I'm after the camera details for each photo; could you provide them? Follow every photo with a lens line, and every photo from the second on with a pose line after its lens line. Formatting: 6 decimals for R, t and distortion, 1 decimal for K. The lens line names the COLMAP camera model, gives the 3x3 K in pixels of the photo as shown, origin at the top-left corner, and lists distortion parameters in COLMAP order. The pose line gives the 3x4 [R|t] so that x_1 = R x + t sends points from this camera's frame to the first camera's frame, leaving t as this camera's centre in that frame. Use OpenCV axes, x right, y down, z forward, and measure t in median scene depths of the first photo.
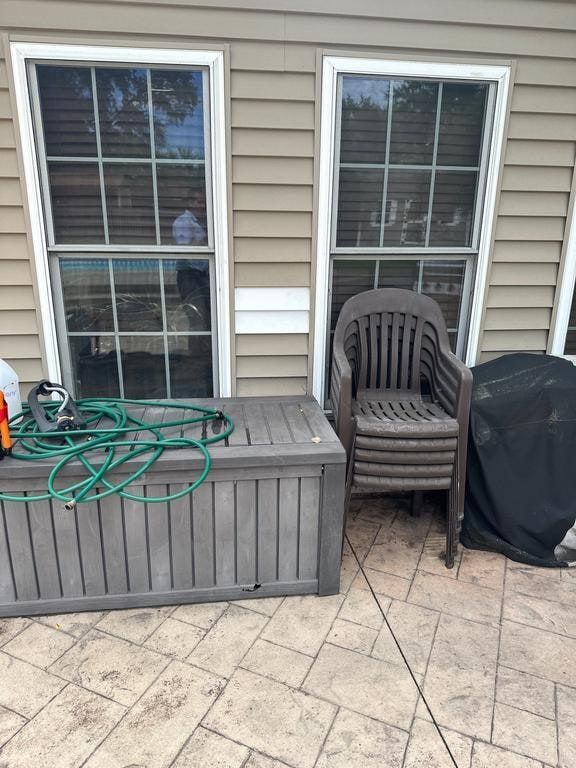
lens RADIAL K [[543.2, 0, 282.1], [0, 543.2, 388.6], [0, 0, 1]] dist [0.042535, -0.043061]
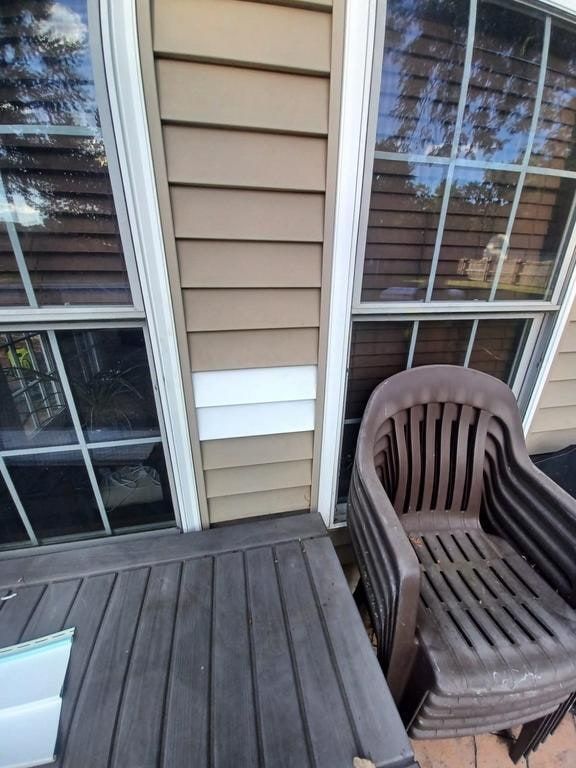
lens RADIAL K [[308.1, 0, 297.5], [0, 308.1, 372.3], [0, 0, 1]] dist [-0.002902, 0.000528]
pose [[0.994529, -0.030650, 0.099867, -0.007004], [0.023226, 0.996938, 0.074664, -0.211328], [-0.101850, -0.071936, 0.992195, 0.667071]]
